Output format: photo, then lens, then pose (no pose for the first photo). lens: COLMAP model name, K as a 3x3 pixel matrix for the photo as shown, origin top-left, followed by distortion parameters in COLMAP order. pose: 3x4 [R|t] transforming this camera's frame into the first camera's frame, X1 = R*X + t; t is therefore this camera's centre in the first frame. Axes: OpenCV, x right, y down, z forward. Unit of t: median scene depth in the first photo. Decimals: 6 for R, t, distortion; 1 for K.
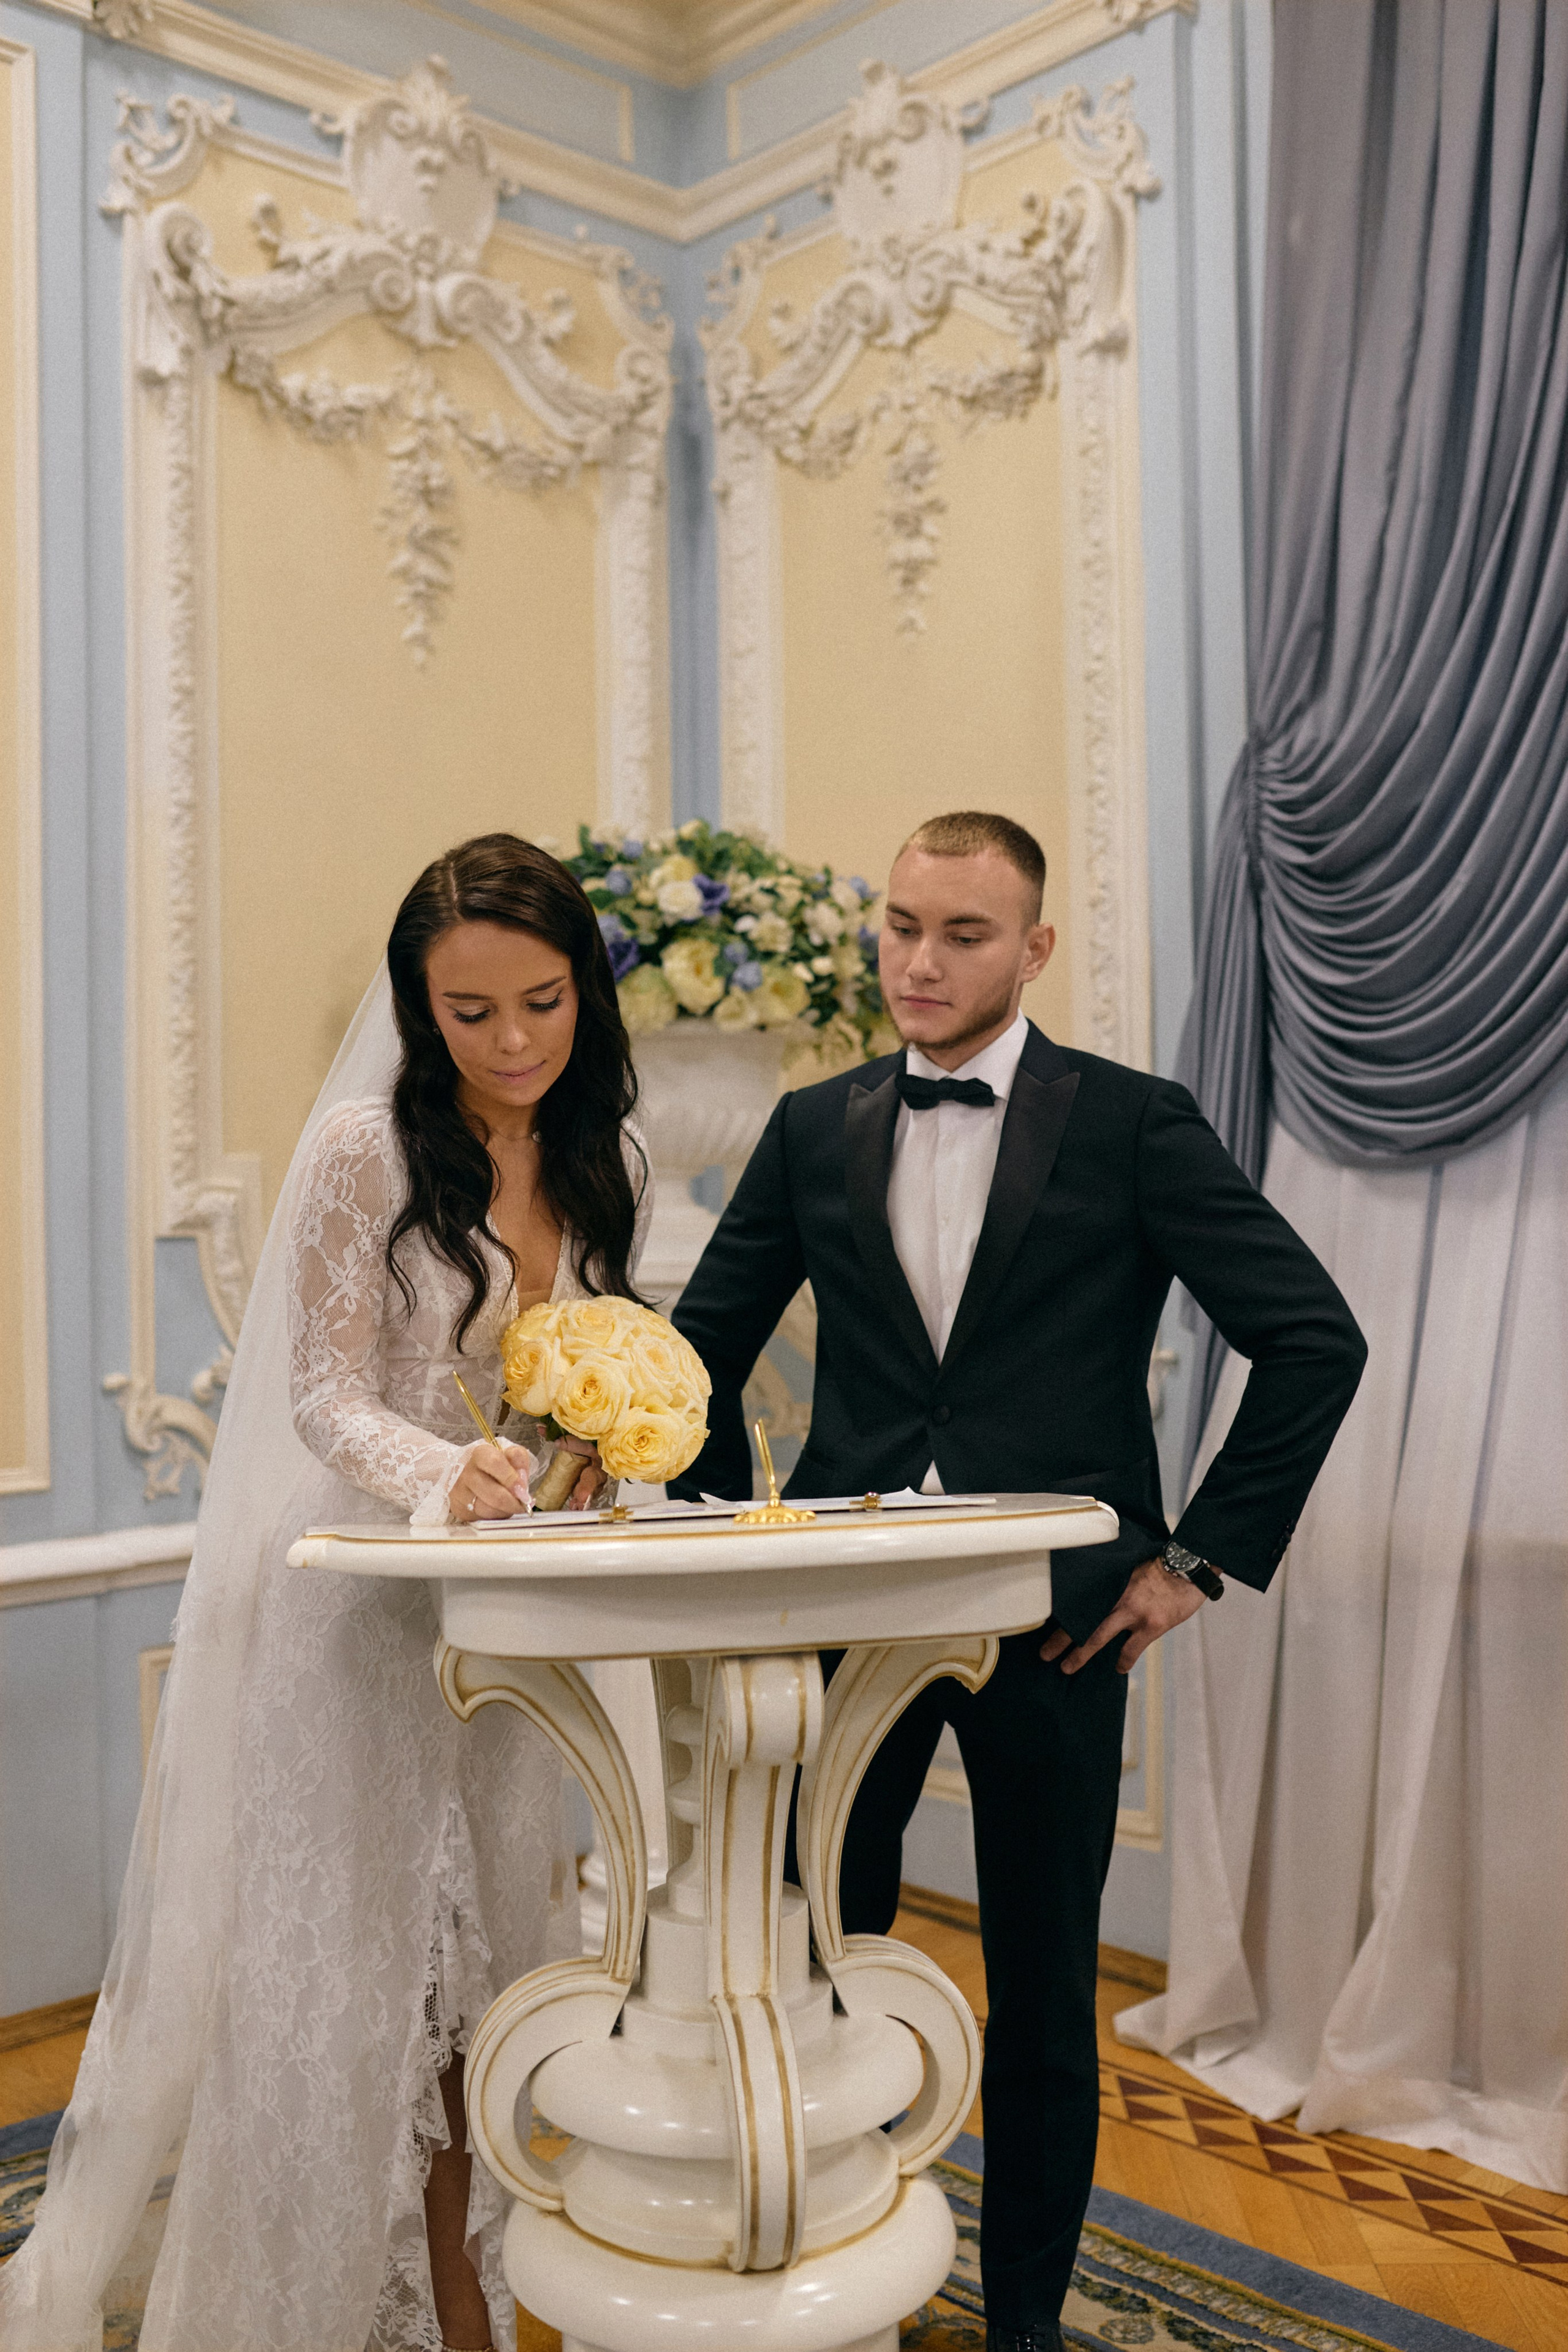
lens RADIAL K [[2286.1, 0, 784.0], [0, 2286.1, 1176.0], [0, 0, 1]] dist [-0.066911, 0.081096]
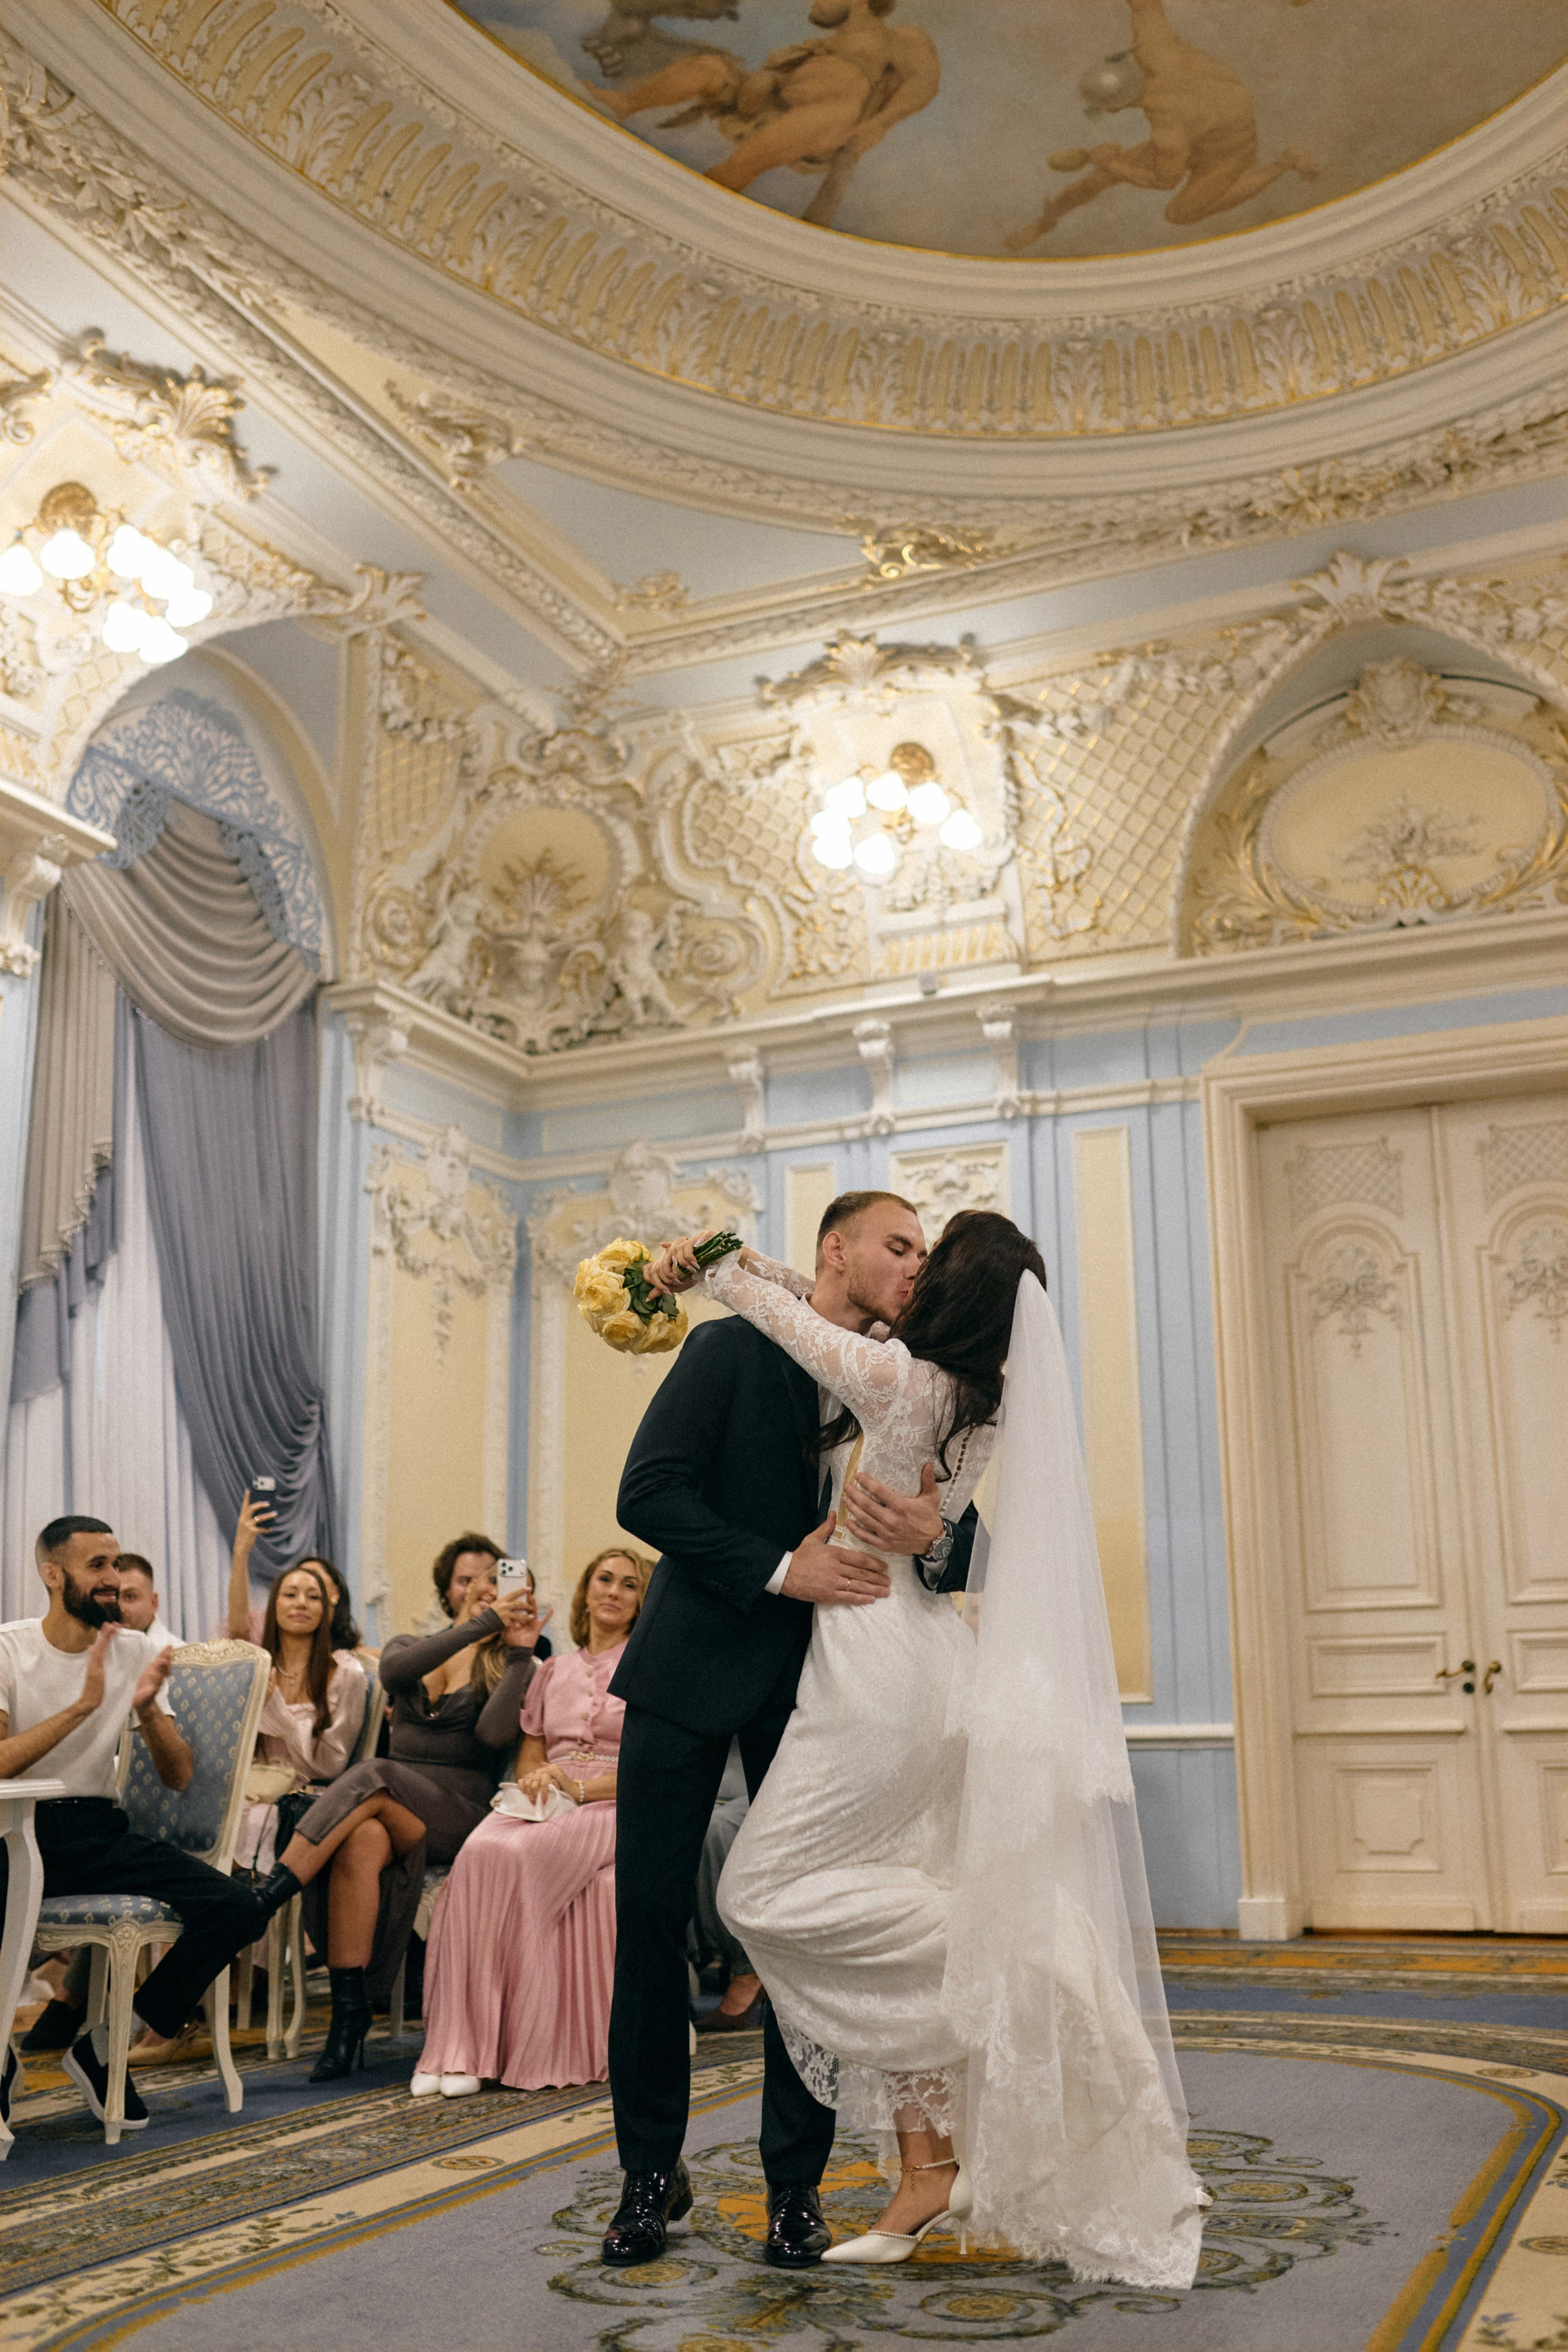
lens RADIAL K [[2286.1, 0, 784.0], [0, 2286.1, 1176.0], [0, 0, 1]] dist [-0.066911, 0.081096]
pose [[0.946116, 0.075850, 0.314821, -0.575412], [0.003853, 0.969476, -0.245156, 0.155909], [-0.323806, 0.233159, 0.916944, -1.303502]]
